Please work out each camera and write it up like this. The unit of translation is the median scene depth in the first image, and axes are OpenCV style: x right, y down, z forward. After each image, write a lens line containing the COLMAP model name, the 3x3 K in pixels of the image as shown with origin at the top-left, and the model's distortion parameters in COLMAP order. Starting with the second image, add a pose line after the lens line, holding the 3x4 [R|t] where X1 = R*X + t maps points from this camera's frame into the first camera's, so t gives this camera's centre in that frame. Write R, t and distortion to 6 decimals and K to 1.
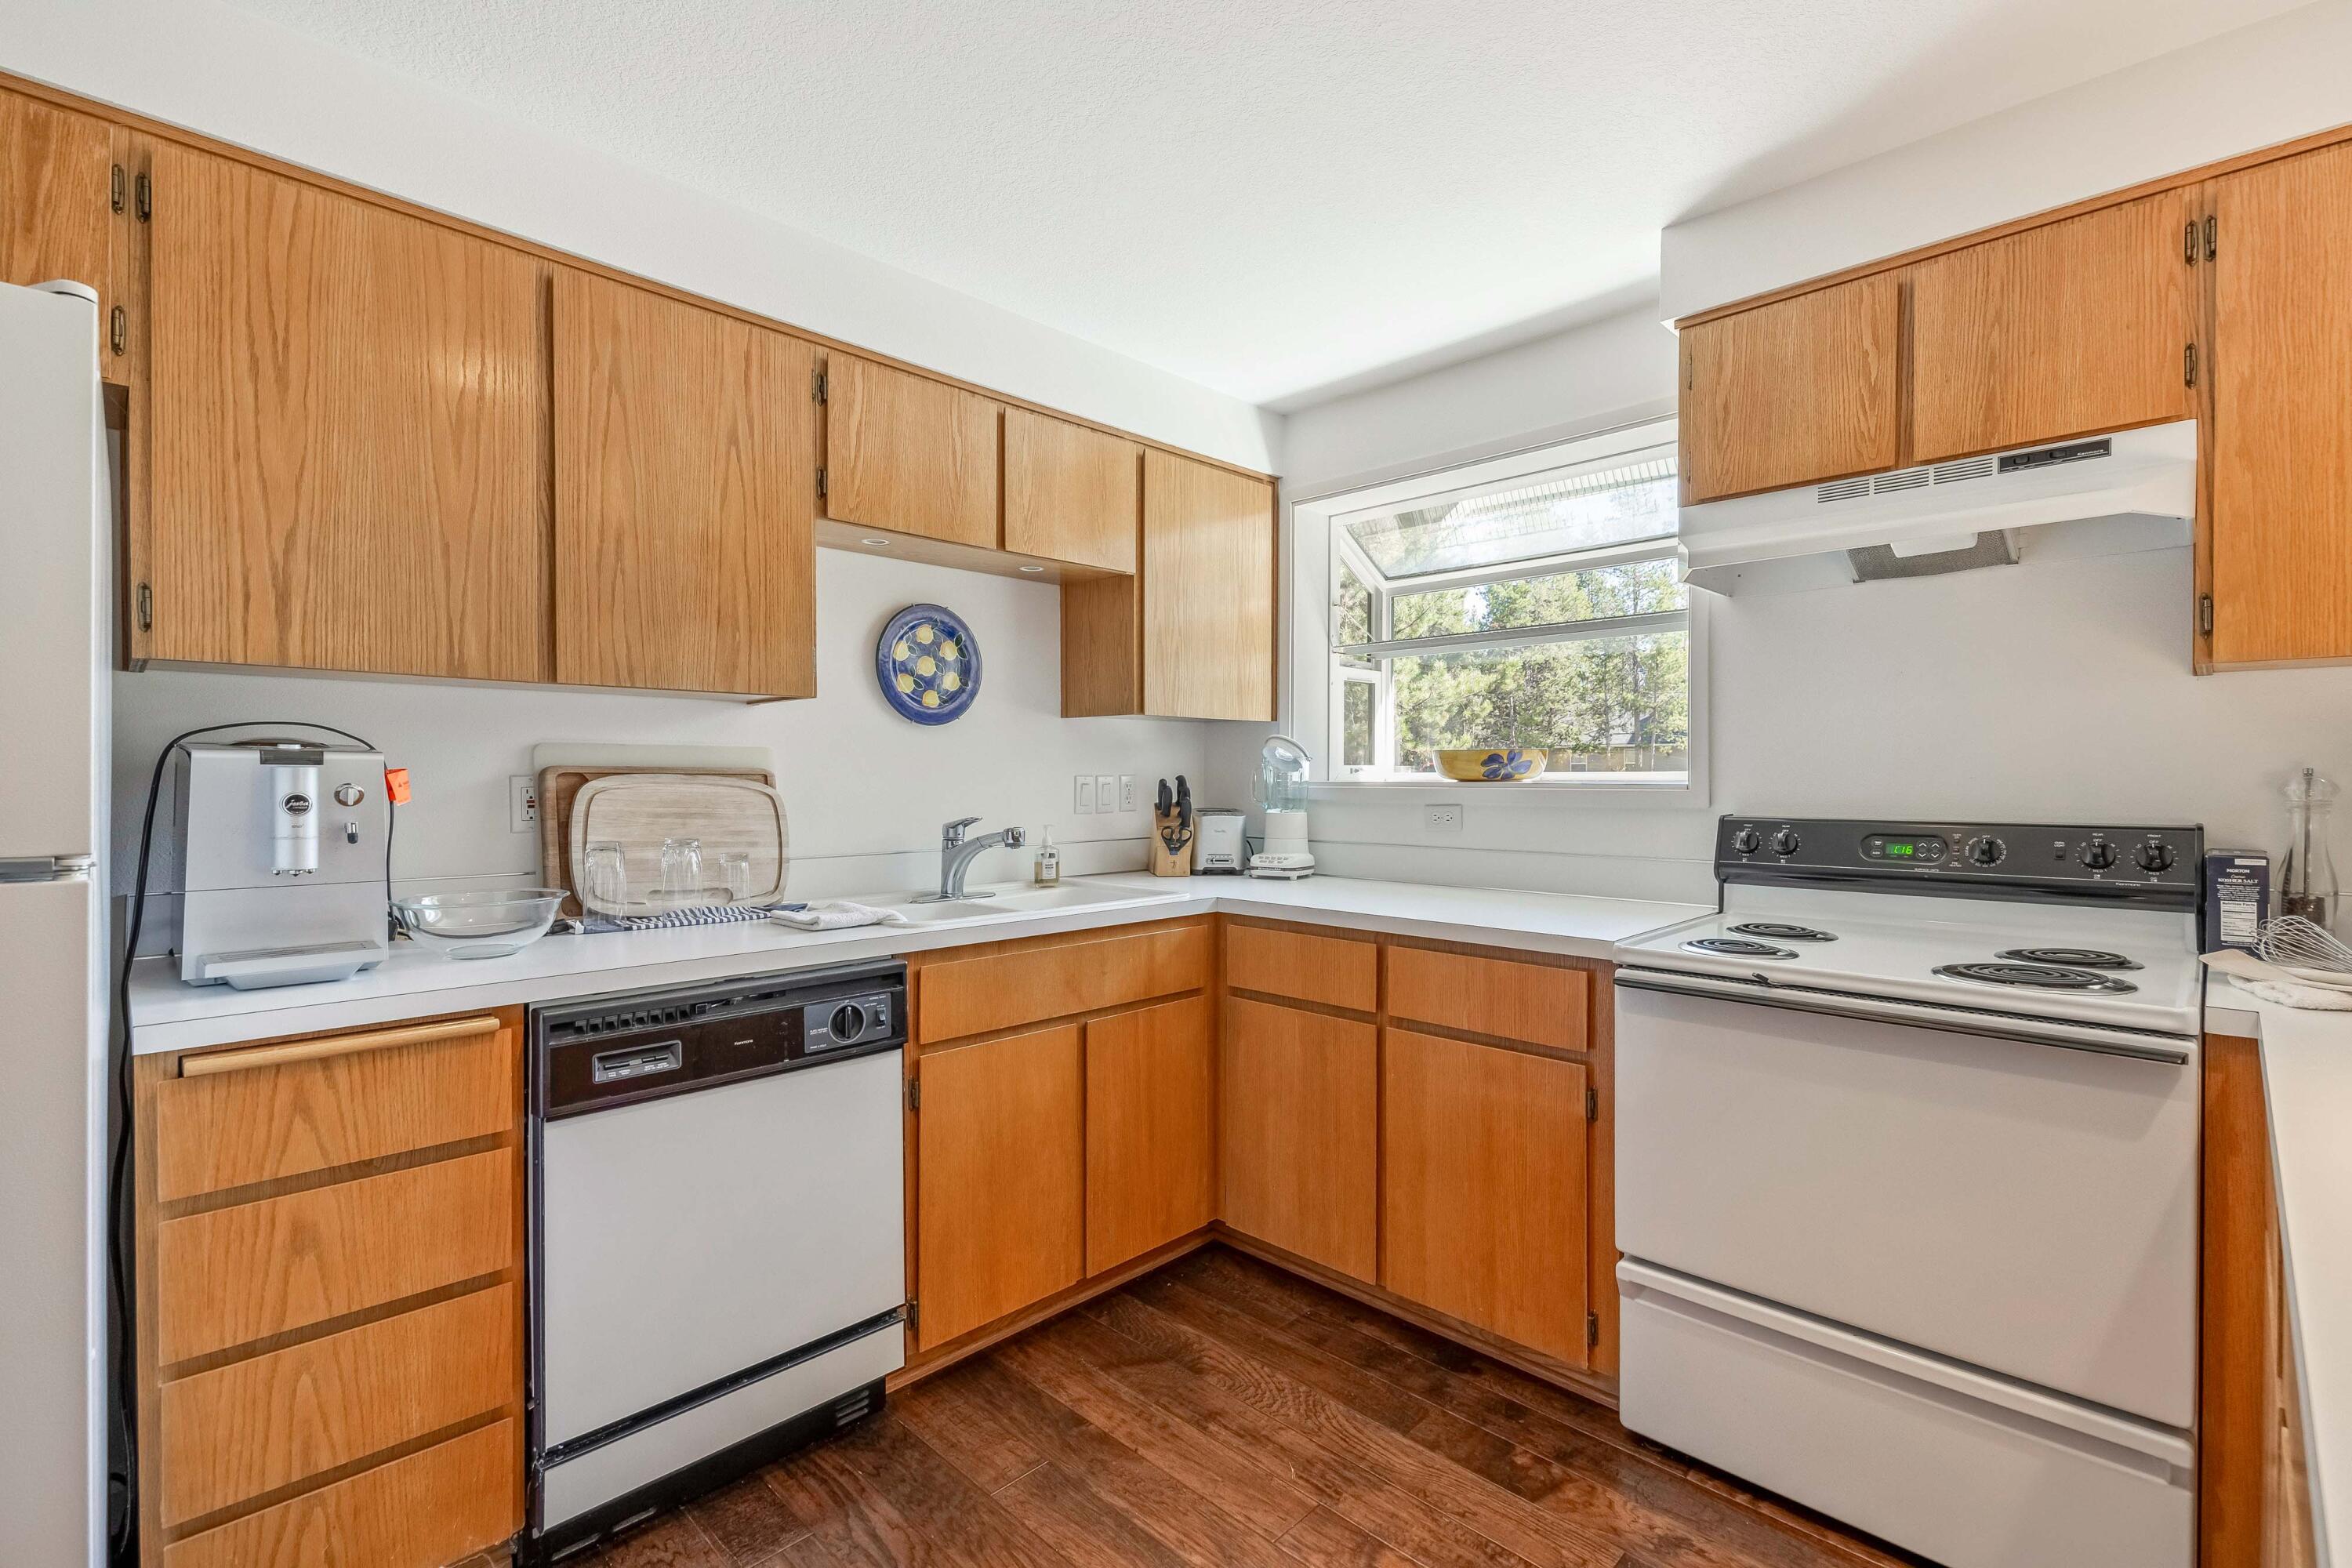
lens RADIAL K [[1046.2, 0, 1177.9], [0, 1046.2, 788.7], [0, 0, 1]] dist [0.004249, -0.002110]
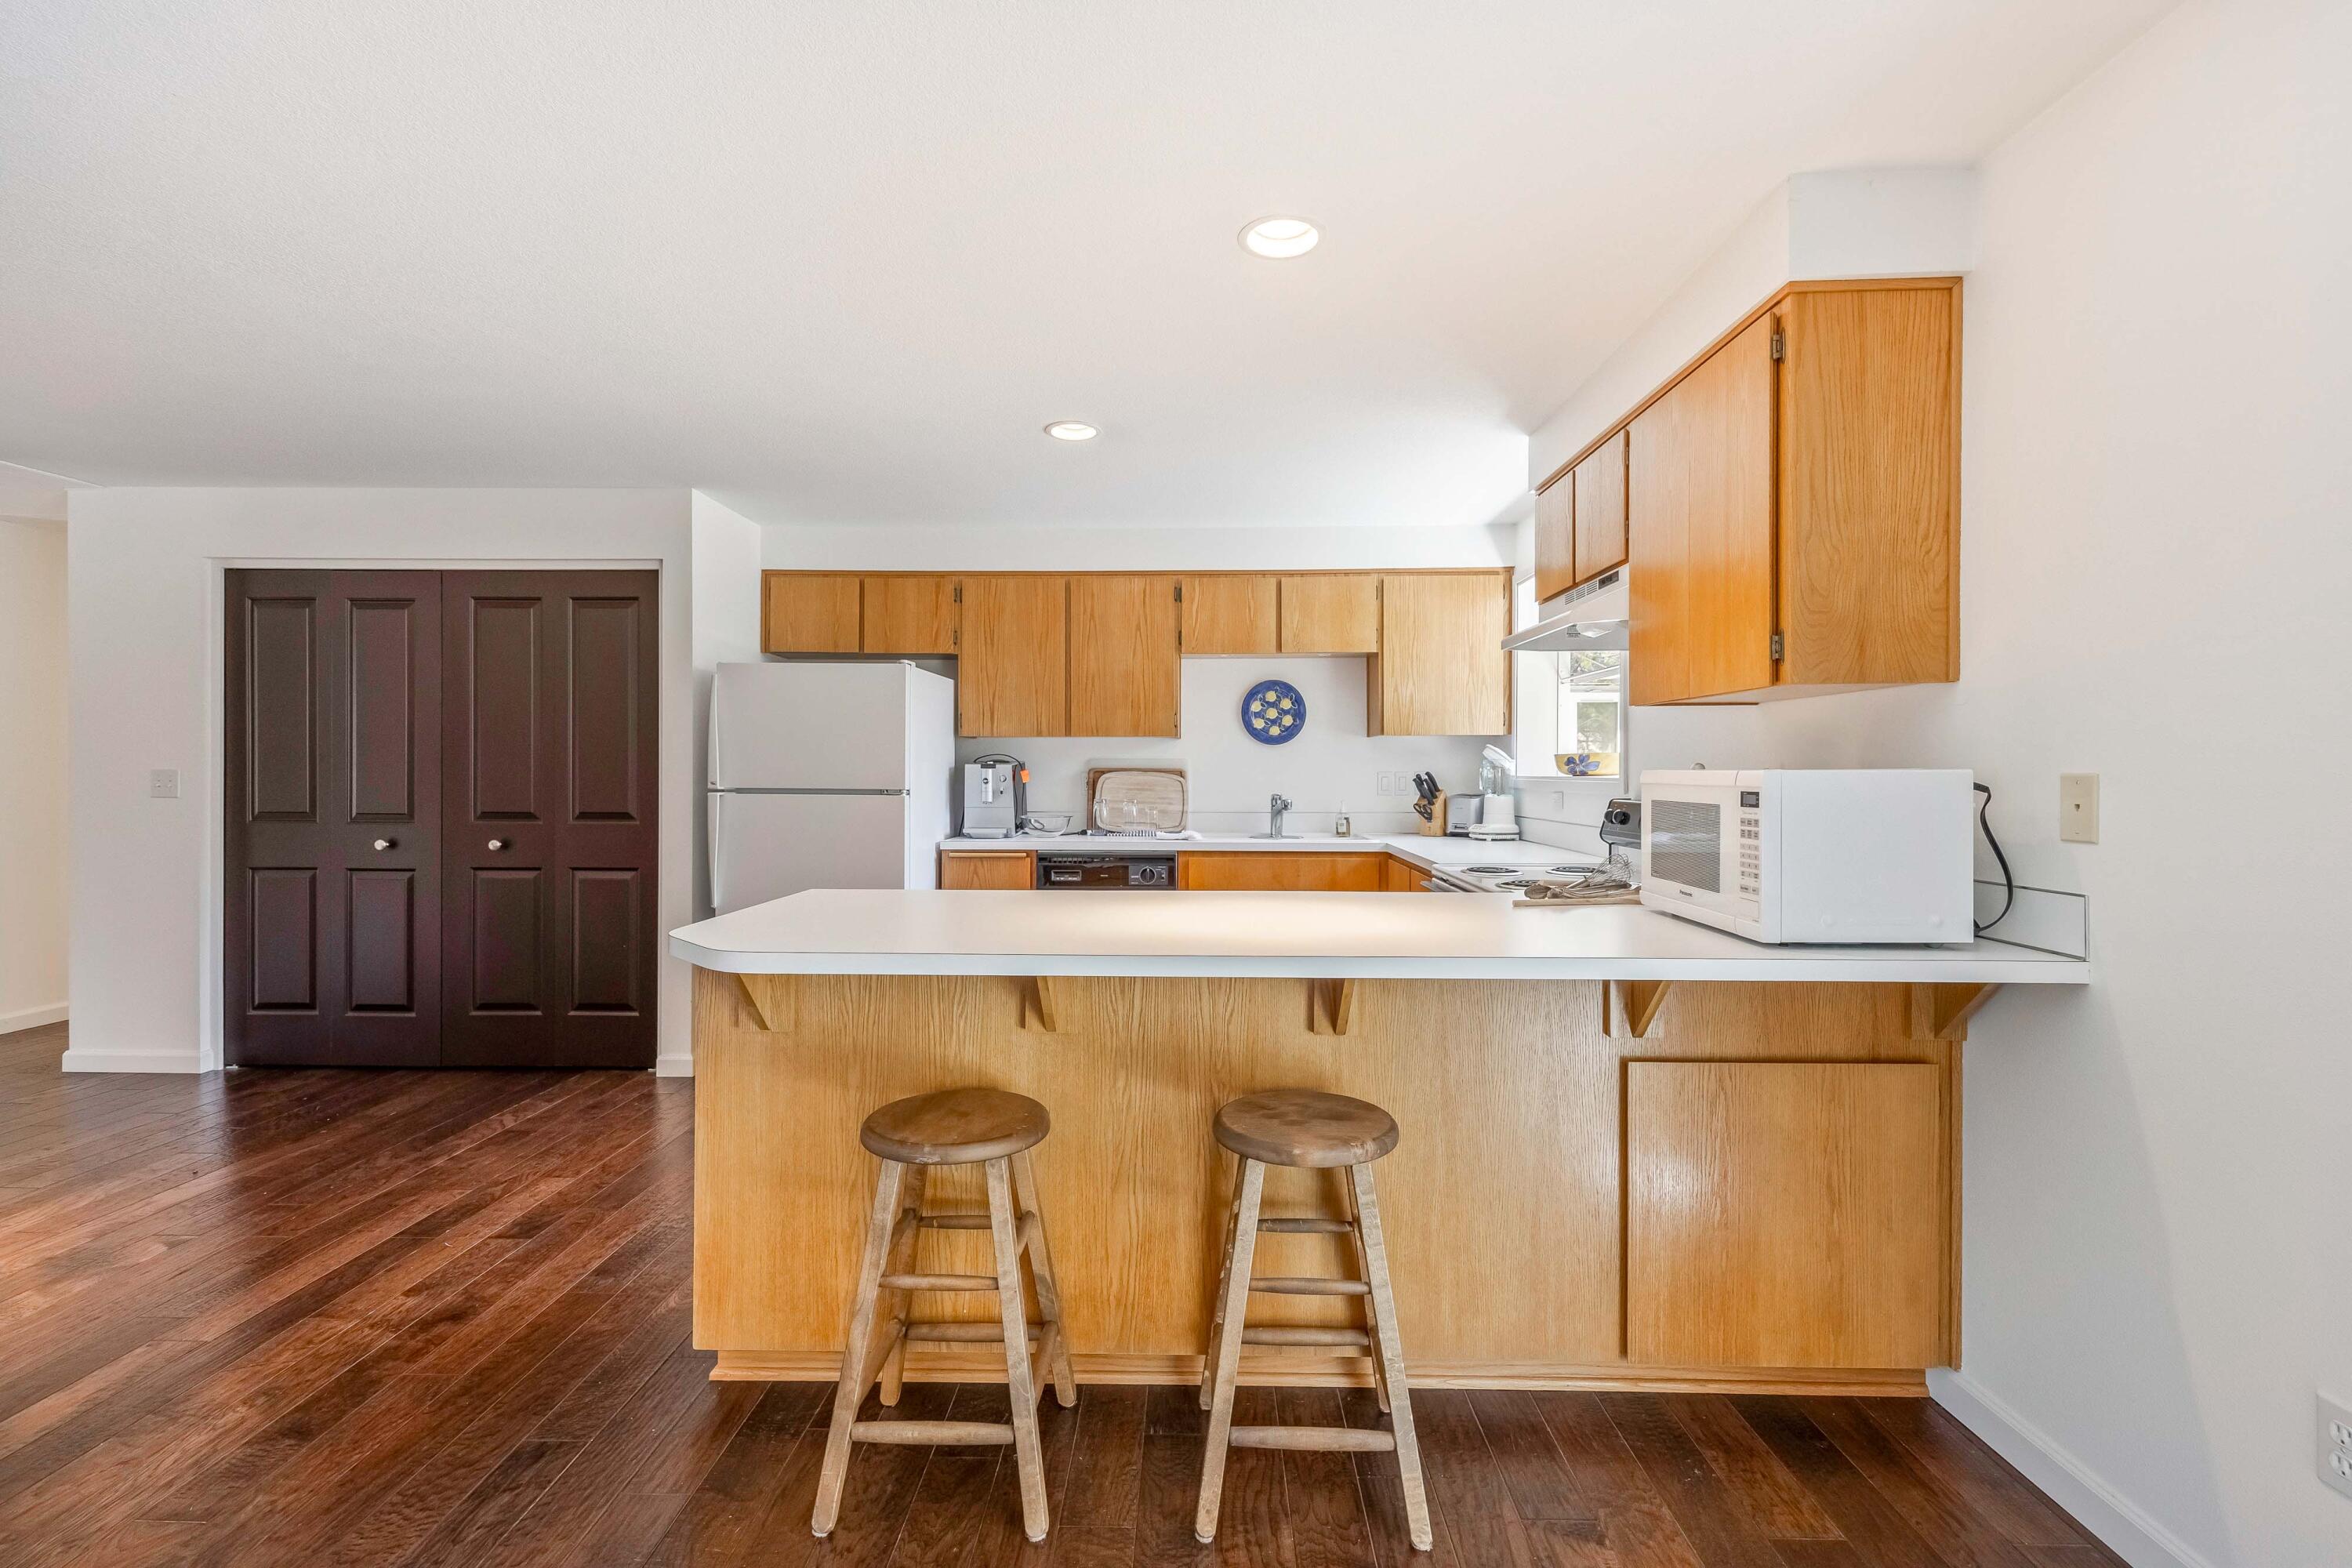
lens RADIAL K [[1046.2, 0, 1184.9], [0, 1046.2, 775.3], [0, 0, 1]] dist [0.004249, -0.002110]
pose [[0.685191, 0.004110, -0.728352, 1.303969], [-0.009334, 0.999952, -0.003137, 0.002076], [0.728303, 0.008948, 0.685196, -0.505408]]
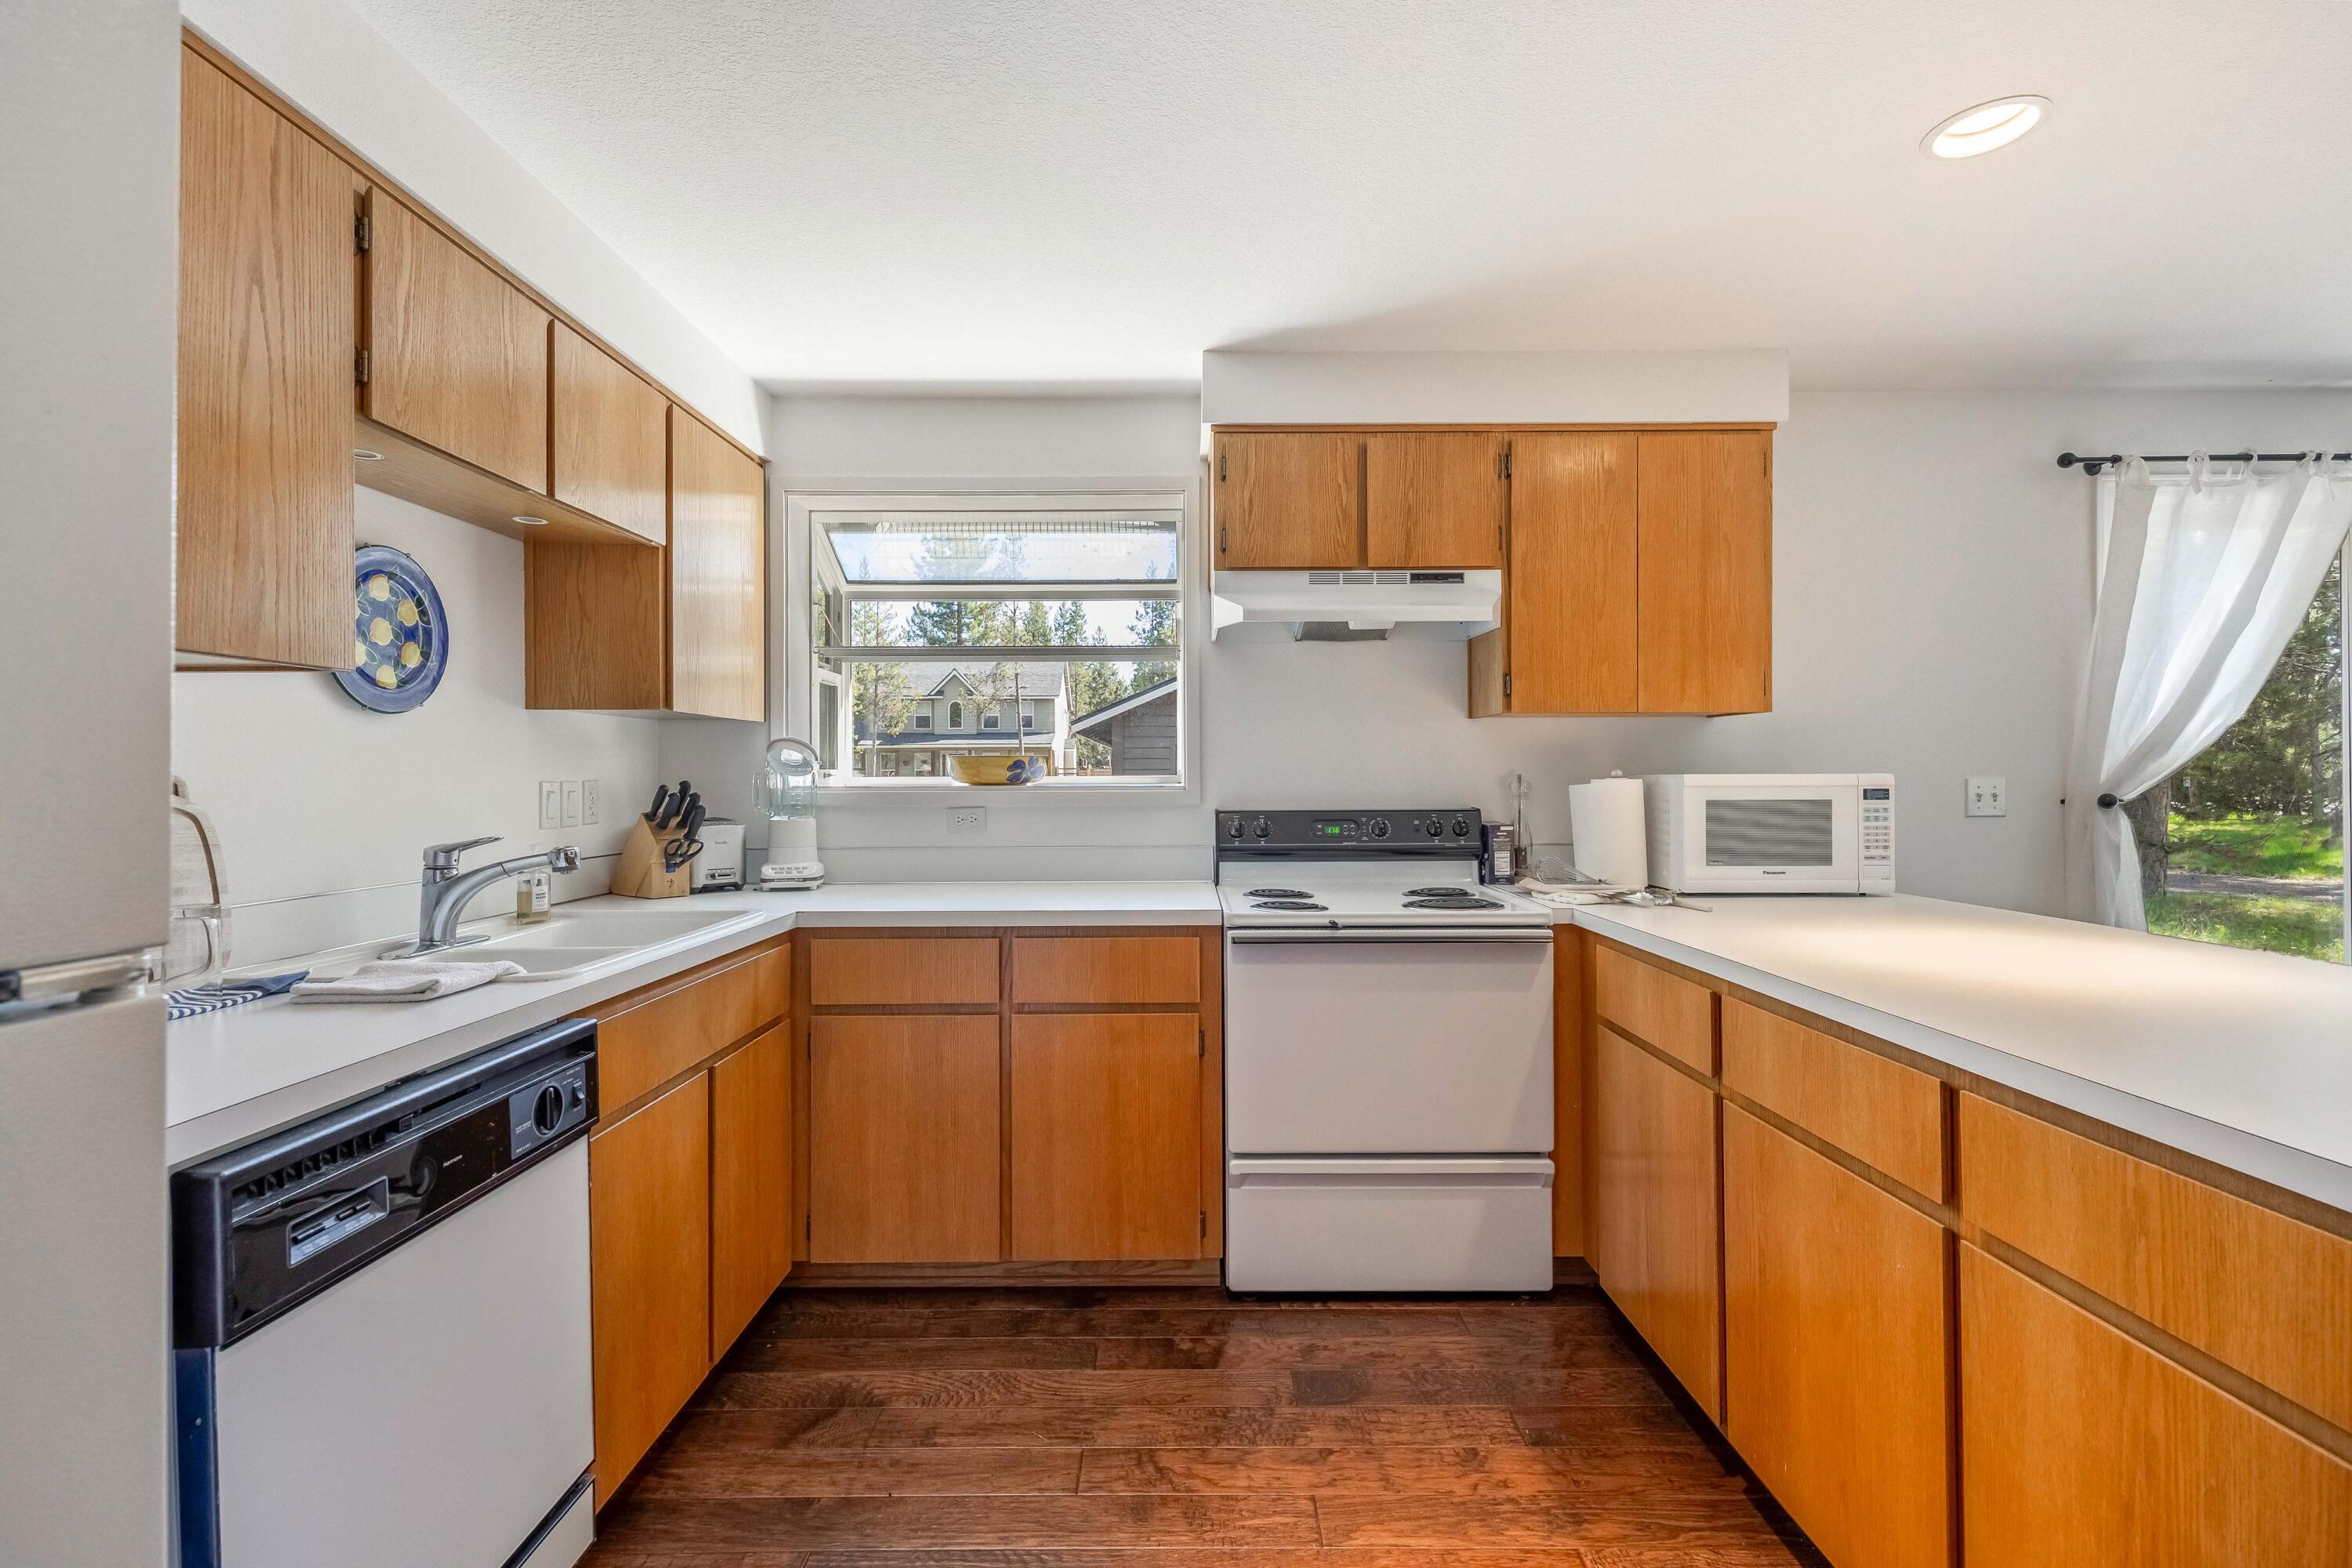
lens RADIAL K [[1046.2, 0, 1190.3], [0, 1046.2, 781.7], [0, 0, 1]] dist [0.004249, -0.002110]
pose [[0.708206, -0.005448, 0.705985, -0.458818], [0.012148, 0.999916, -0.004470, -0.004020], [-0.705902, 0.011743, 0.708212, 0.117337]]
